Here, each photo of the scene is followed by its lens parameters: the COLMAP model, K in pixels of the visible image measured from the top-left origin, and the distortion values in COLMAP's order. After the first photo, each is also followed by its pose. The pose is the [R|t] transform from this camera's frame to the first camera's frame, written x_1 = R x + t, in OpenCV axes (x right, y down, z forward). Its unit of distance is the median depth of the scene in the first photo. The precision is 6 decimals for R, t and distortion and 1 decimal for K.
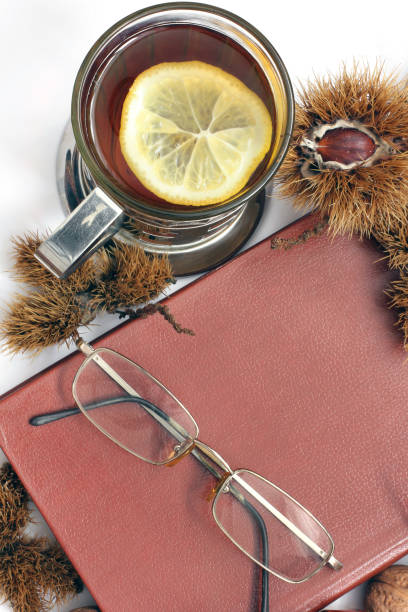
lens RADIAL K [[1560.5, 0, 204.0], [0, 1560.5, 306.0], [0, 0, 1]] dist [-0.204352, -0.041702]
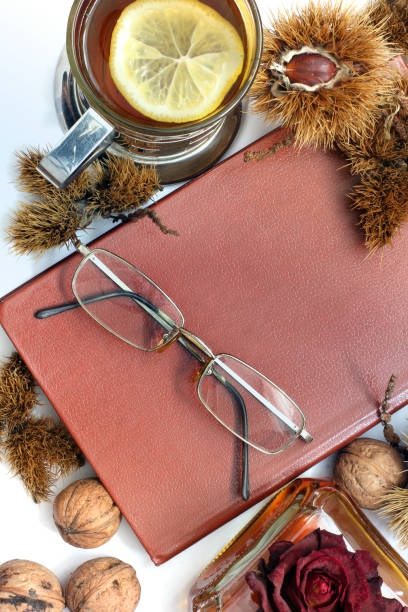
lens RADIAL K [[1546.2, 0, 204.0], [0, 1546.2, 306.0], [0, 0, 1]] dist [-0.148732, -1.119375]
pose [[0.999882, -0.015336, -0.000523, 0.011561], [0.015338, 0.997871, 0.063385, -0.001615], [-0.000450, -0.063386, 0.997989, -0.120428]]
